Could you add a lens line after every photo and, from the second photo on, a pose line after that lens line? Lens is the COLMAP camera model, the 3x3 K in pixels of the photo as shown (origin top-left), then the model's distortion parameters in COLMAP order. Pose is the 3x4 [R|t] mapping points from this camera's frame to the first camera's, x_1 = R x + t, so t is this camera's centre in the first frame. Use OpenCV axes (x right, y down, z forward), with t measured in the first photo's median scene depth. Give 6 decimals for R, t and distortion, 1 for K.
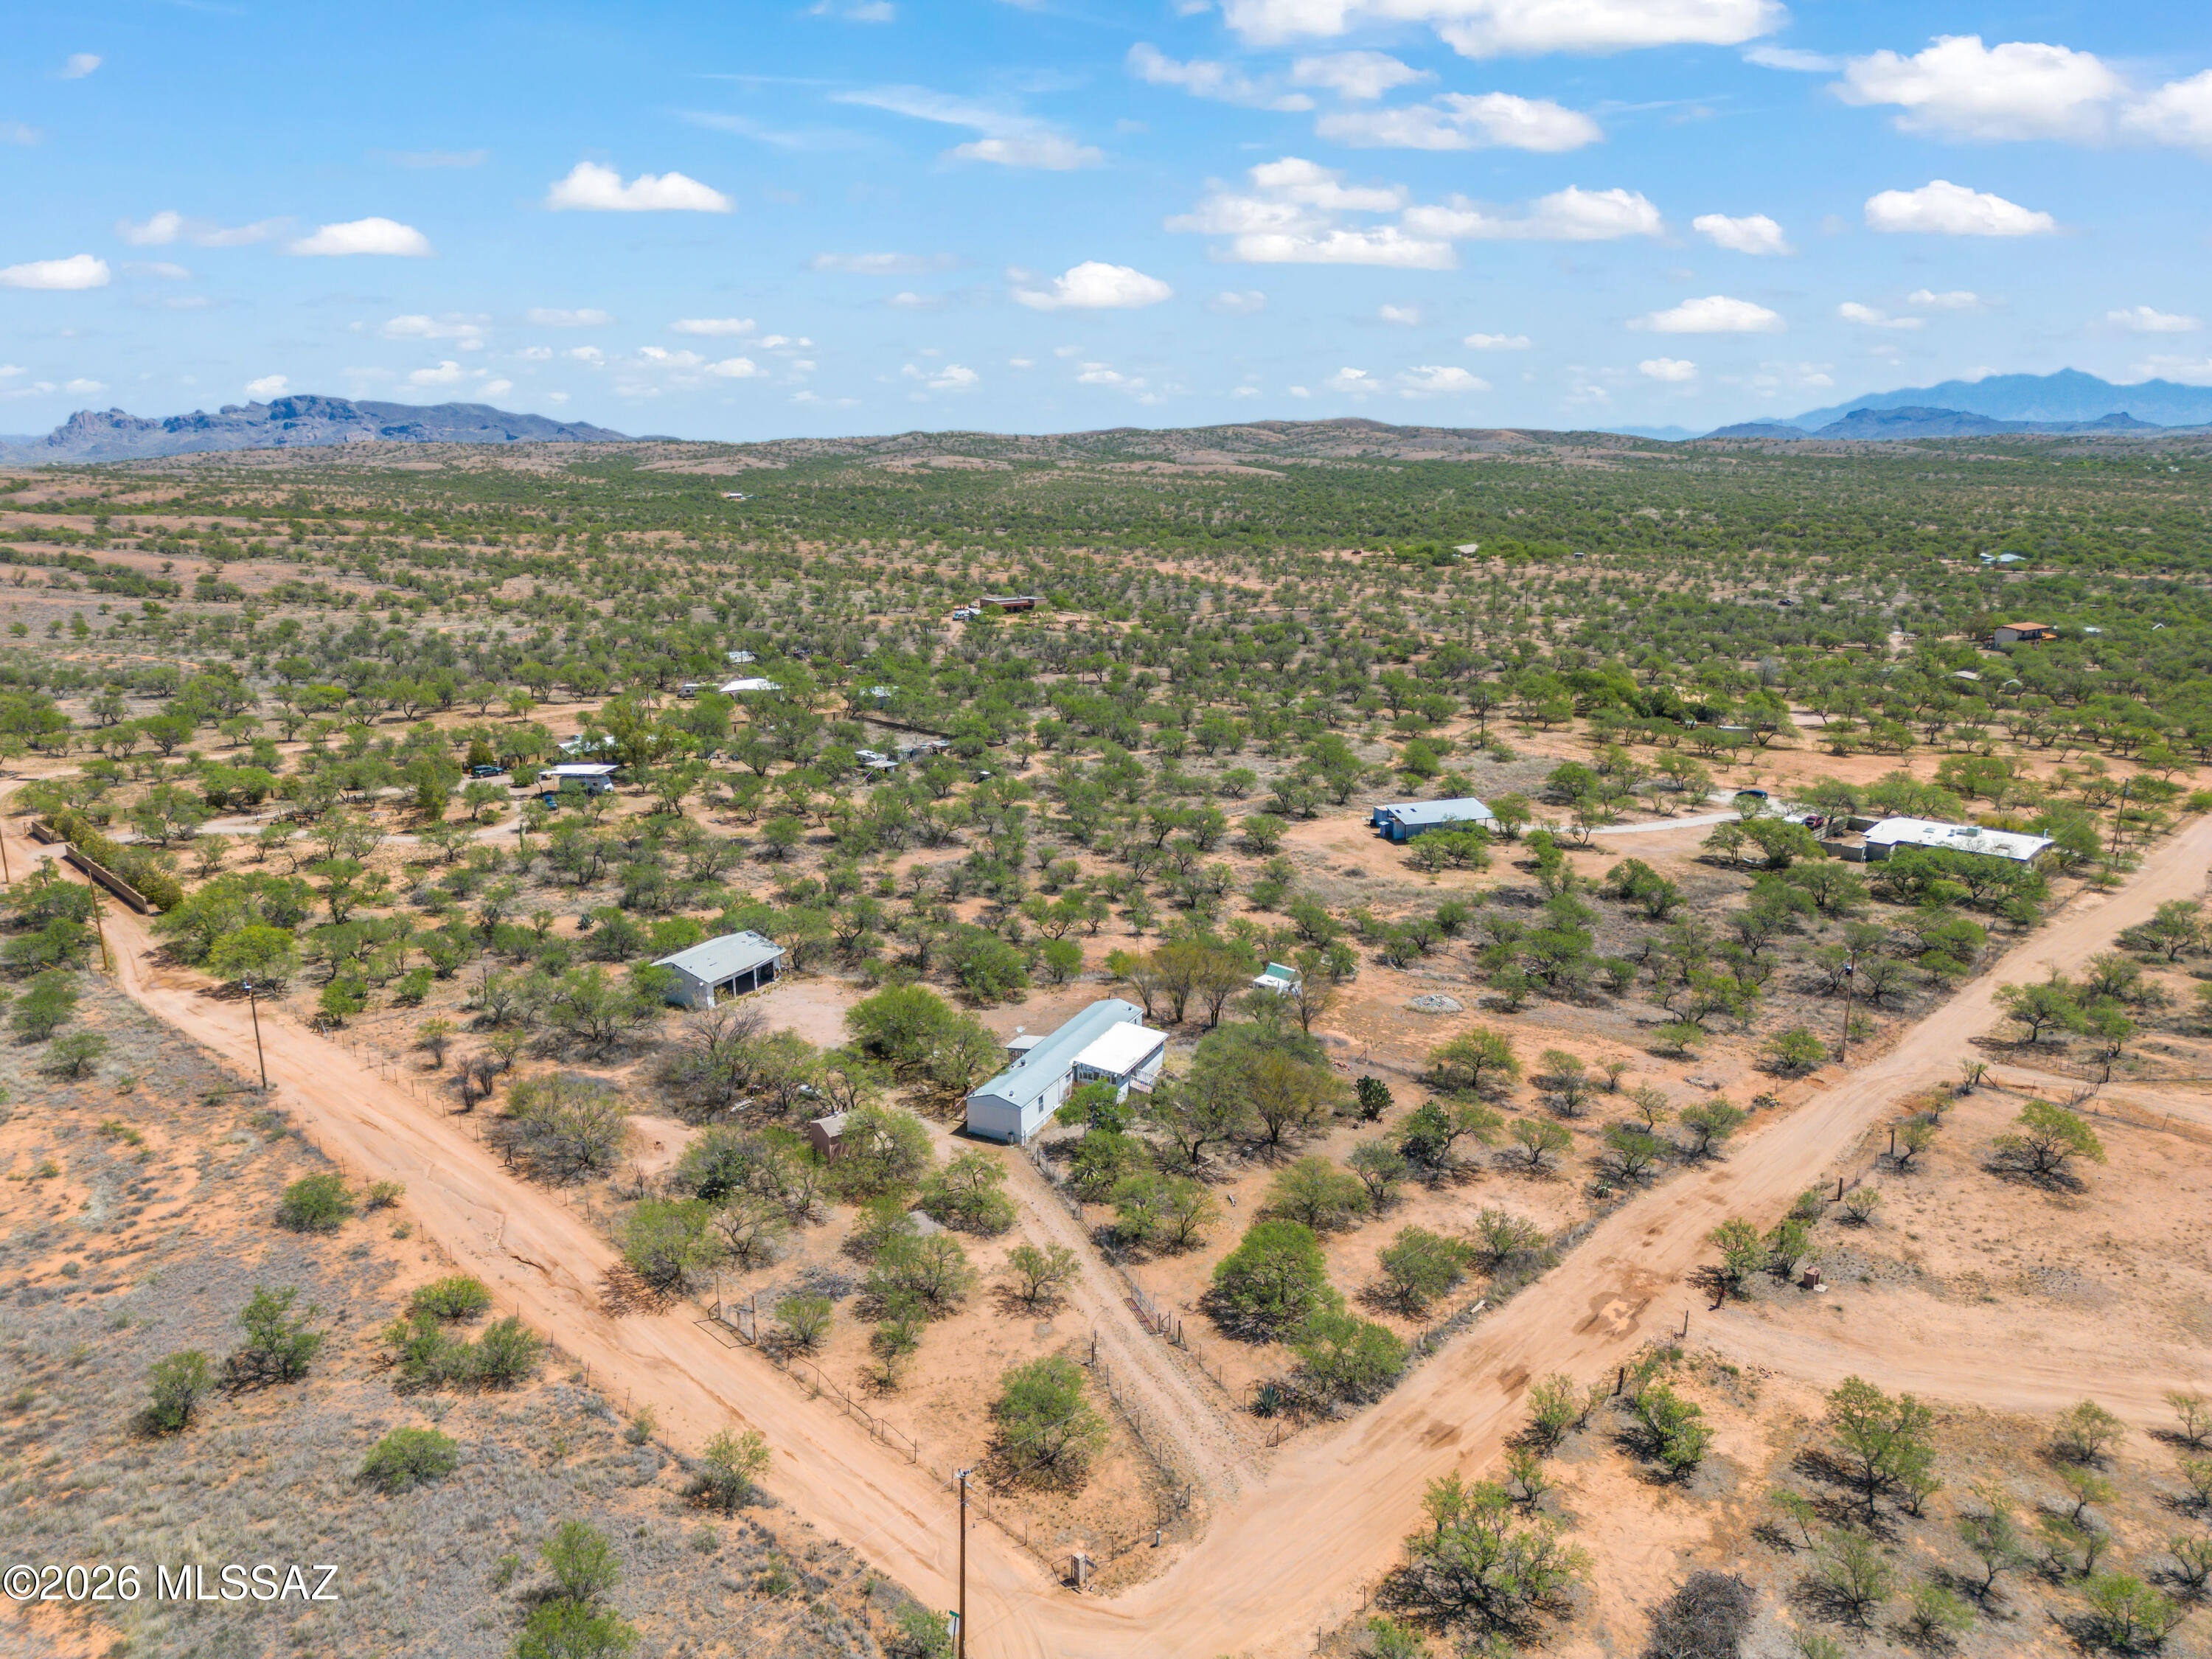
lens RADIAL K [[1544.3, 0, 1103.1], [0, 1544.3, 837.6], [0, 0, 1]] dist [0.061522, -0.054114]
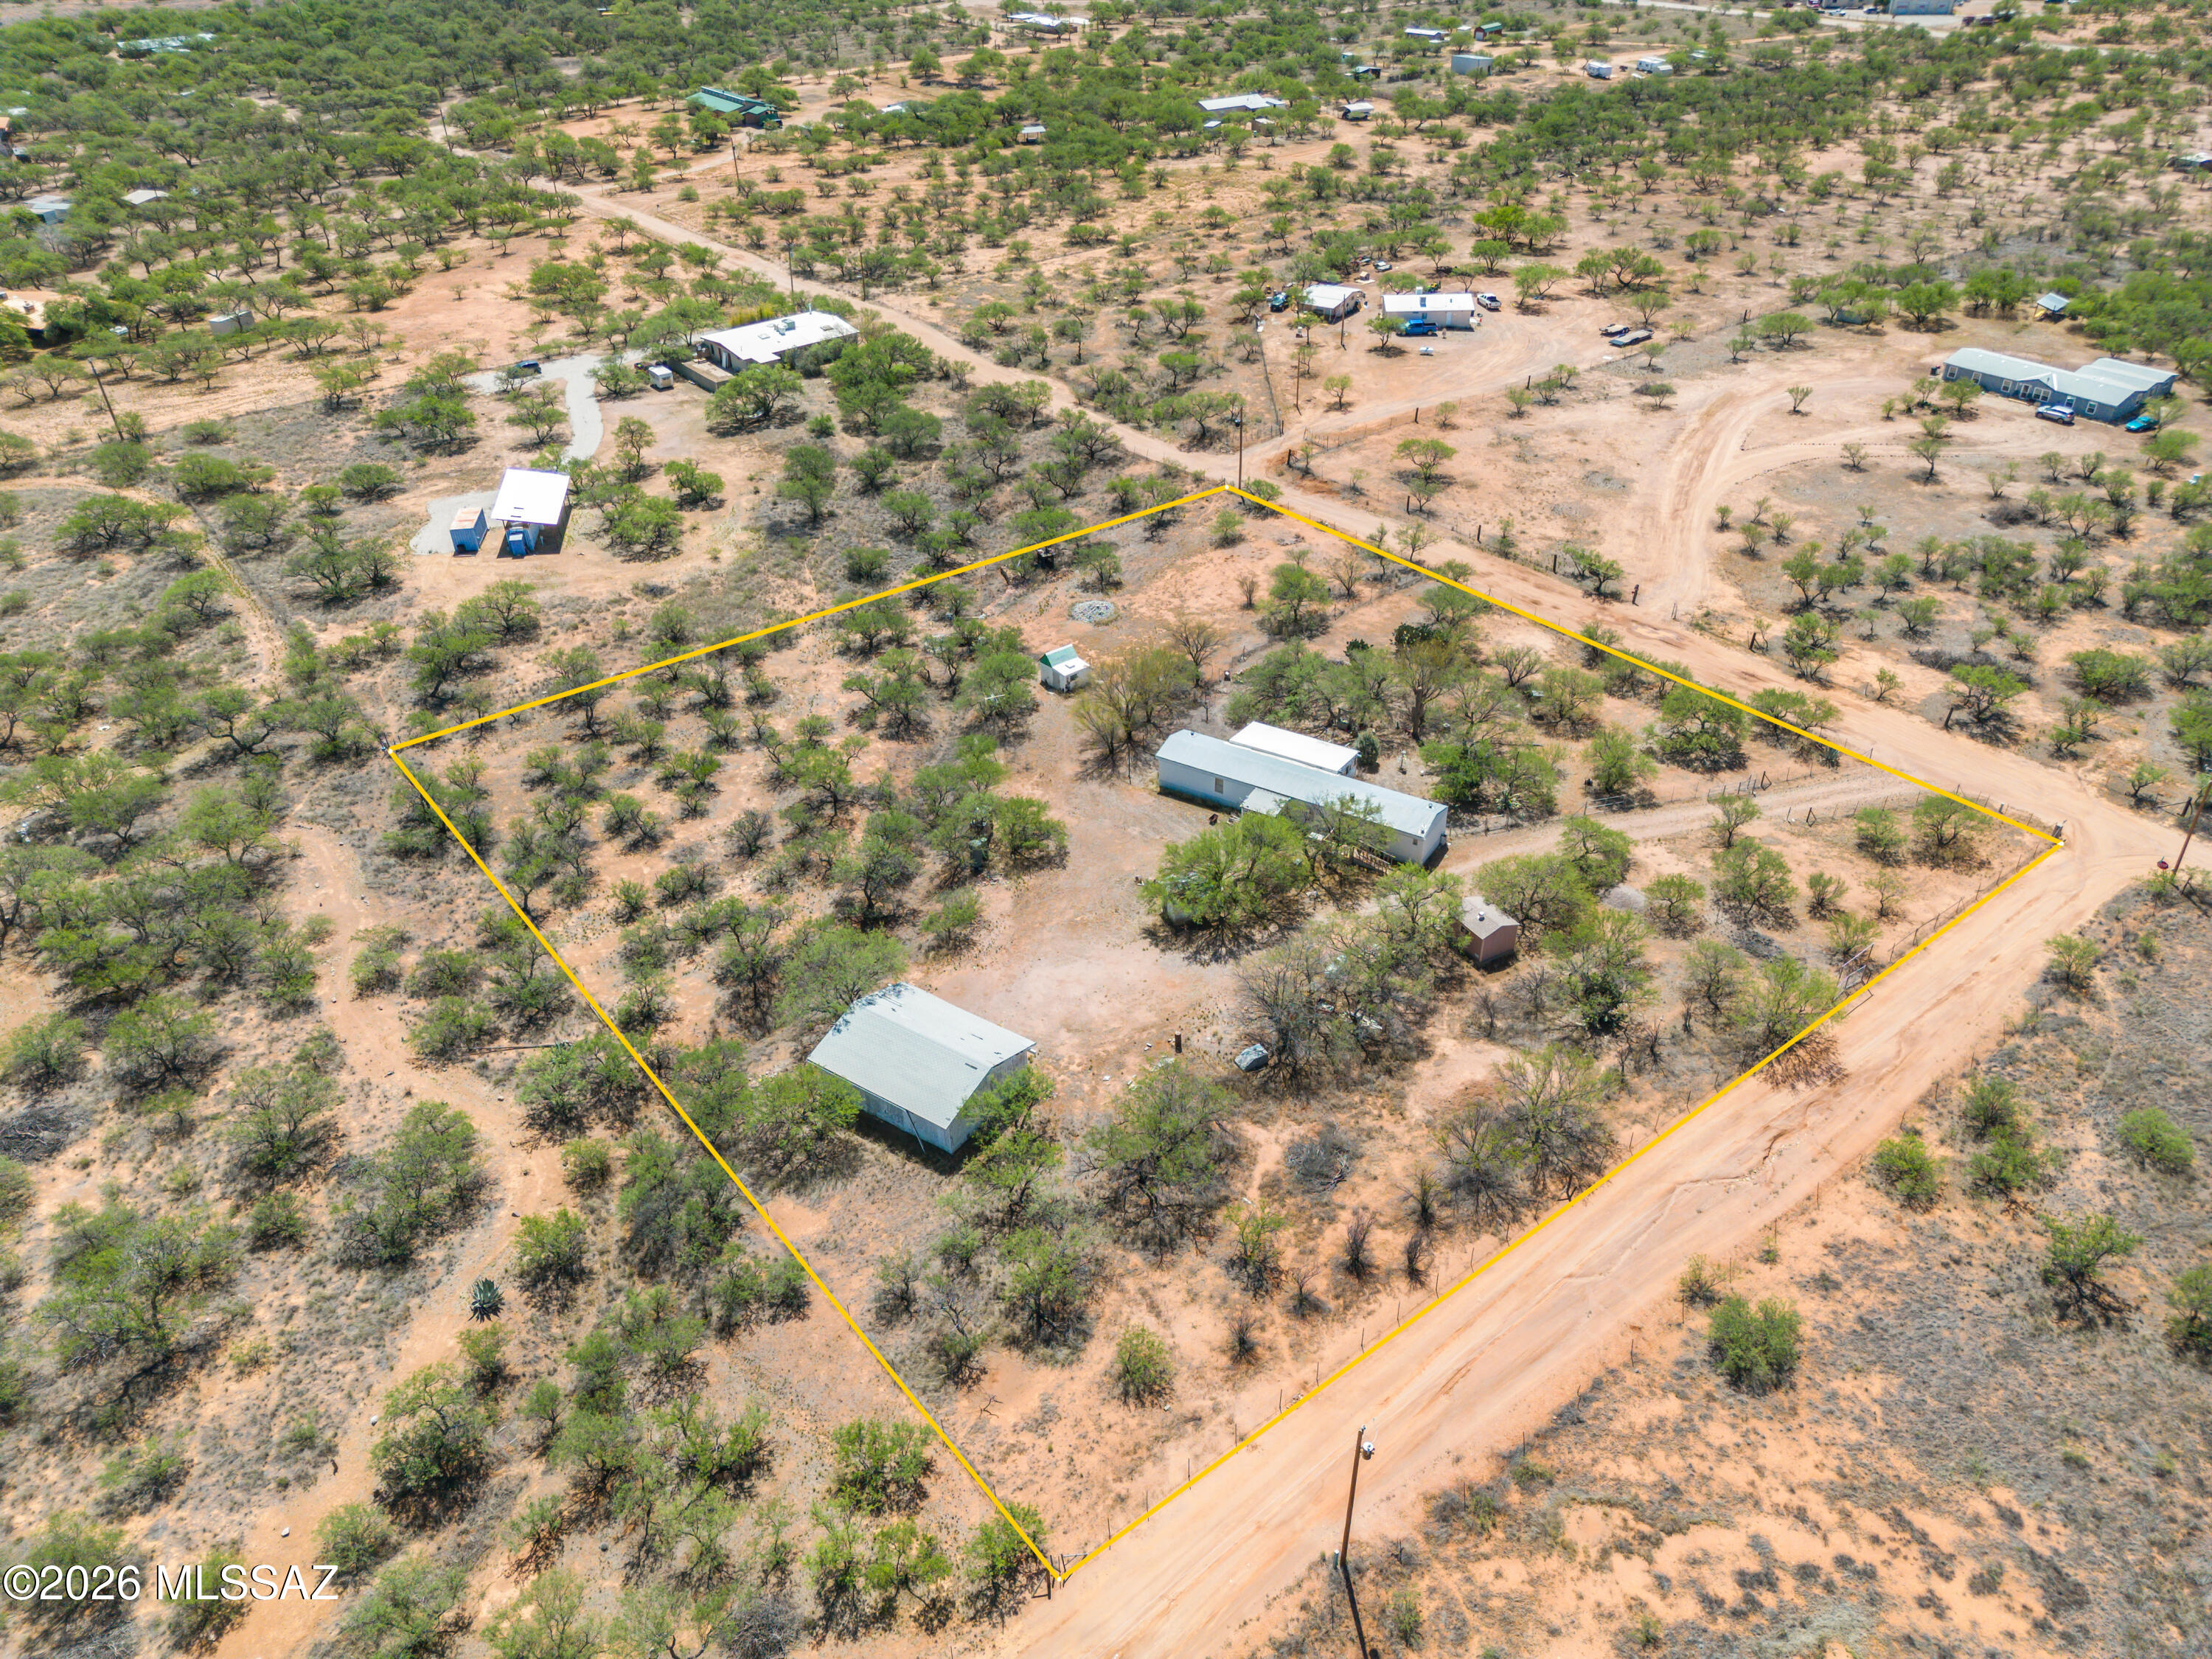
lens RADIAL K [[1544.3, 0, 1103.1], [0, 1544.3, 837.6], [0, 0, 1]] dist [0.061522, -0.054114]
pose [[0.121531, -0.564563, 0.816394, -0.839058], [0.259423, 0.811968, 0.522884, -0.362495], [-0.958086, 0.148245, 0.245140, 0.886622]]
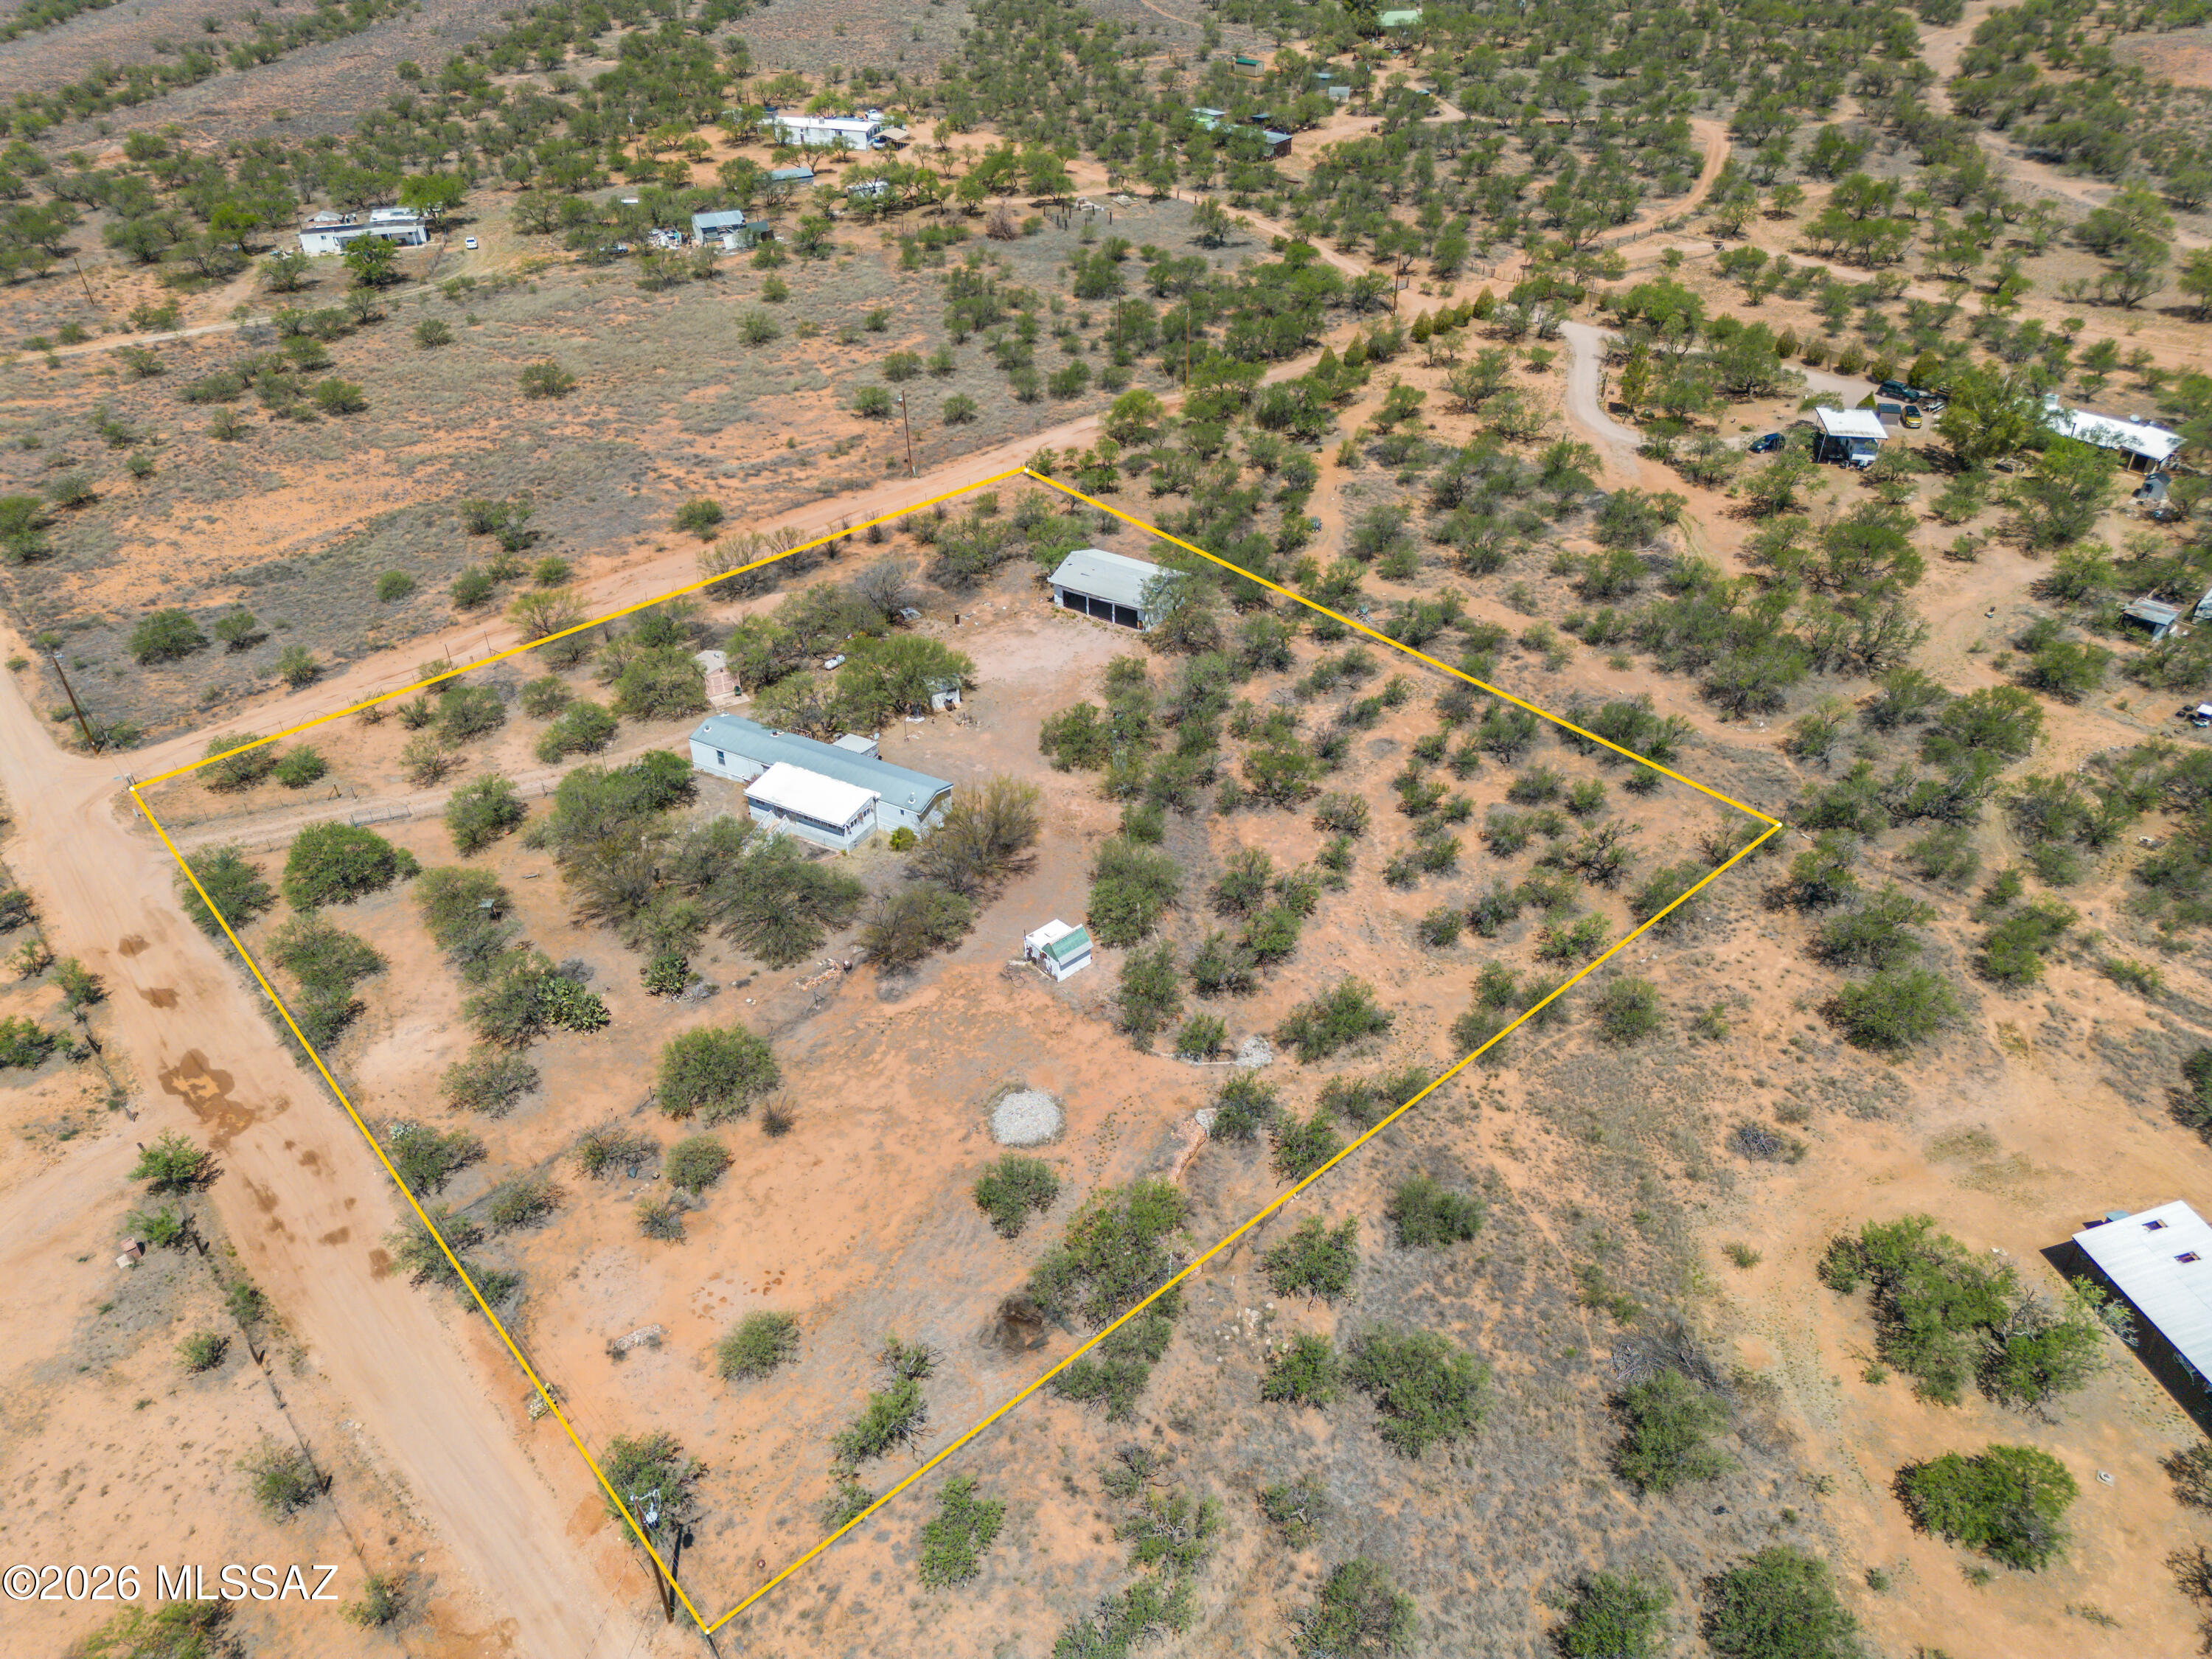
lens RADIAL K [[1544.3, 0, 1103.1], [0, 1544.3, 837.6], [0, 0, 1]] dist [0.061522, -0.054114]
pose [[-0.069214, 0.582260, -0.810051, 0.789704], [-0.235170, 0.779591, 0.580460, -0.439656], [0.969487, 0.230676, 0.082971, 1.105973]]
